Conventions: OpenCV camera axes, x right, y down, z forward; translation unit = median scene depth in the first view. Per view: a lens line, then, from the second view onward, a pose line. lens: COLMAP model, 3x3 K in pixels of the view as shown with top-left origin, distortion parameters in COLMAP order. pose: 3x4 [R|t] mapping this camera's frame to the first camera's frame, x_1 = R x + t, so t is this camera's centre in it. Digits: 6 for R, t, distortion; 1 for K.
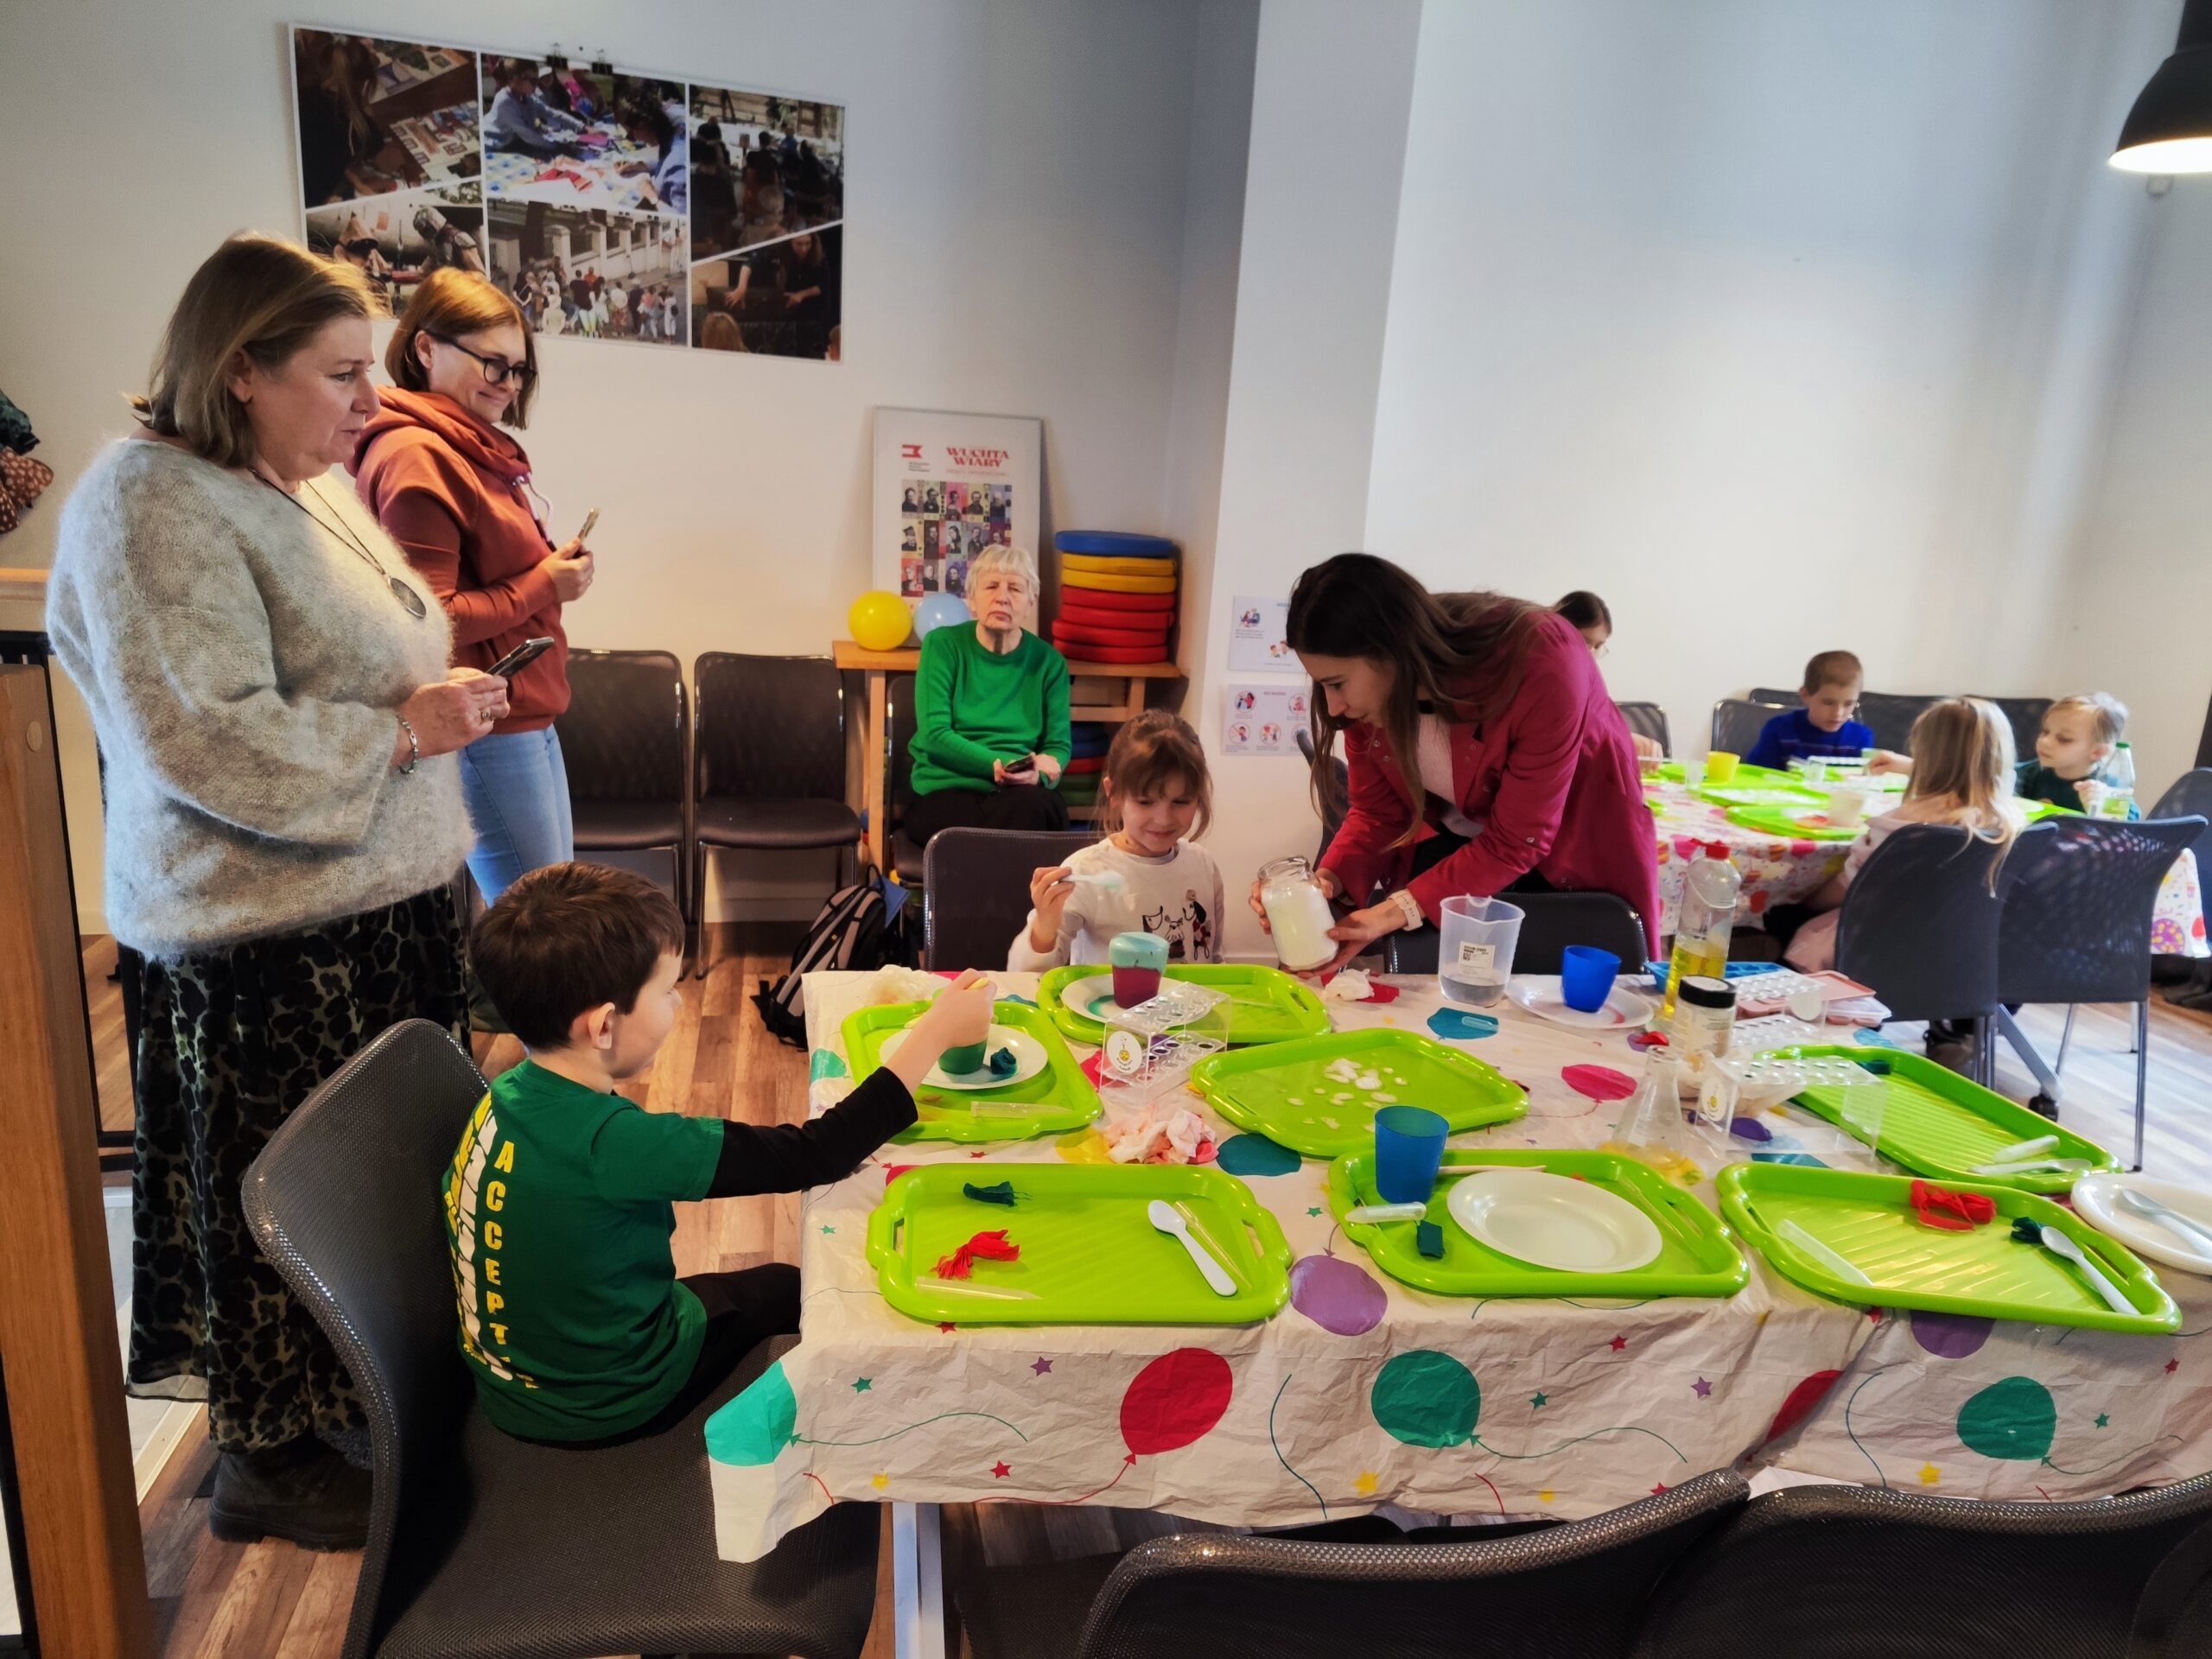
lens RADIAL K [[1468.8, 0, 1094.3], [0, 1468.8, 834.0], [0, 0, 1]] dist [0.045790, -0.021121]
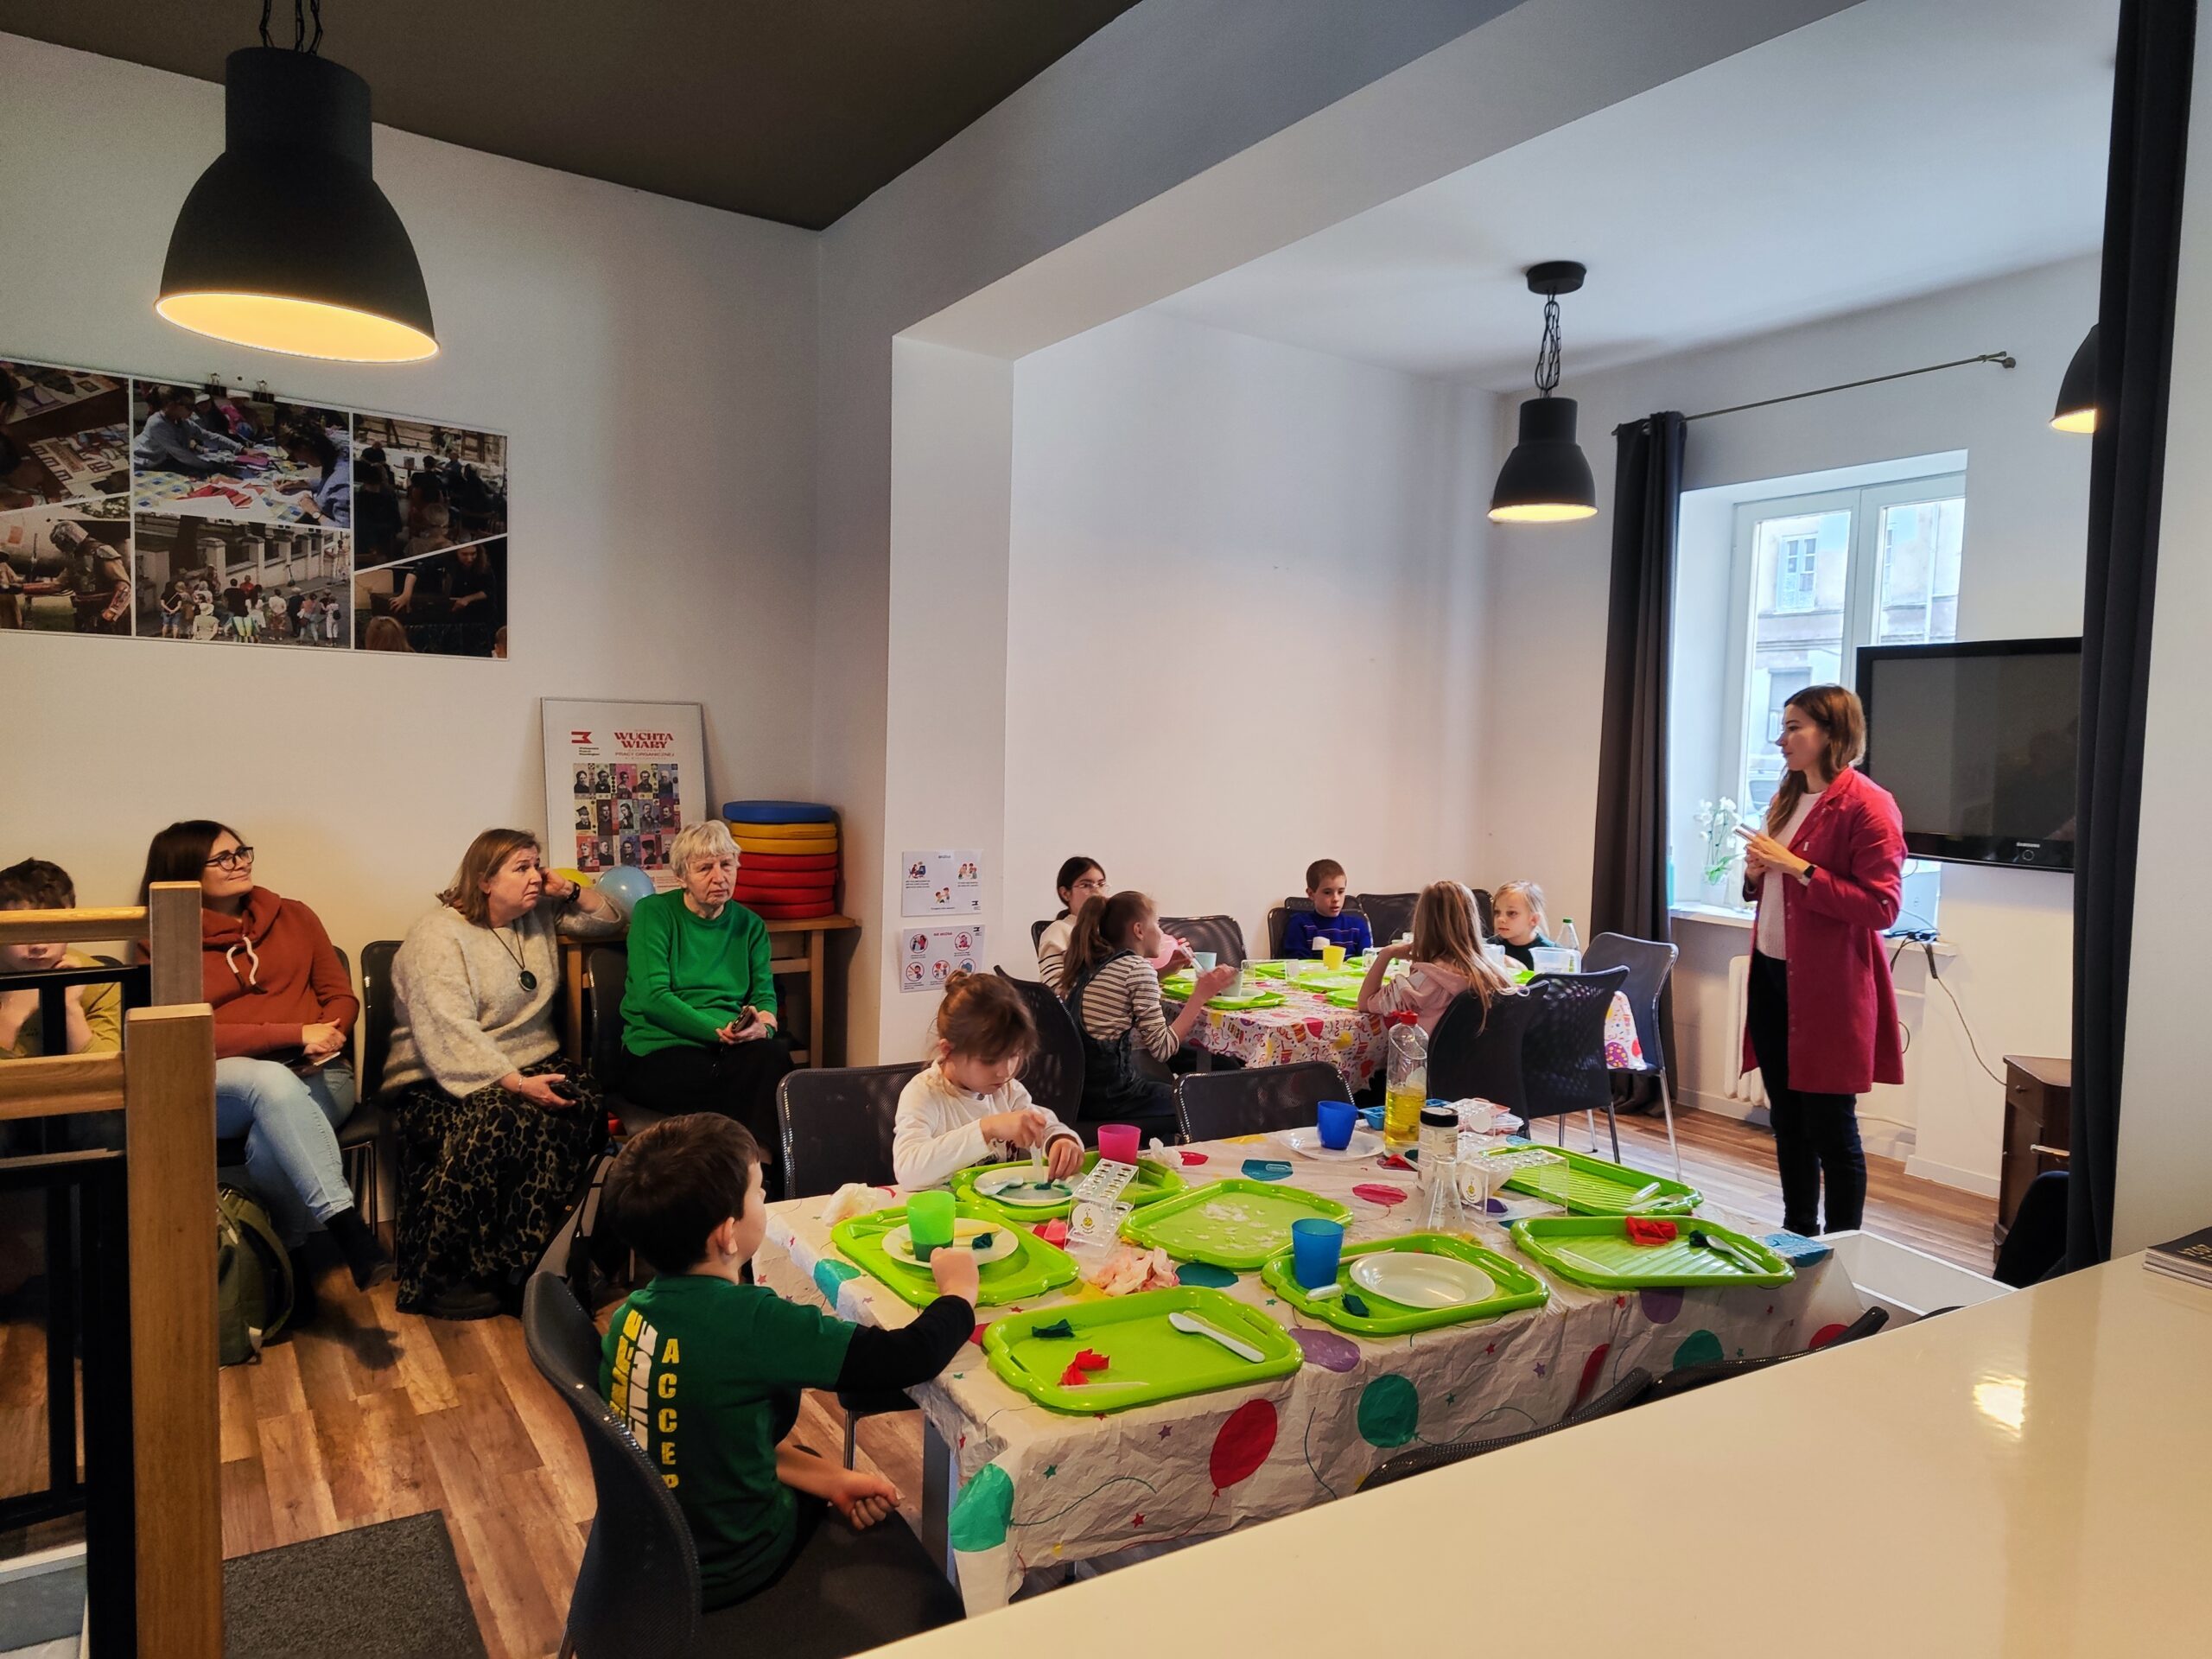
lens RADIAL K [[1468.8, 0, 1094.4], [0, 1468.8, 834.1], [0, 0, 1]] dist [0.045790, -0.021121]
pose [[0.934007, -0.062080, 0.351820, -0.176800], [0.116776, 0.983743, -0.136430, -0.002688], [-0.337631, 0.168510, 0.926072, -0.113714]]
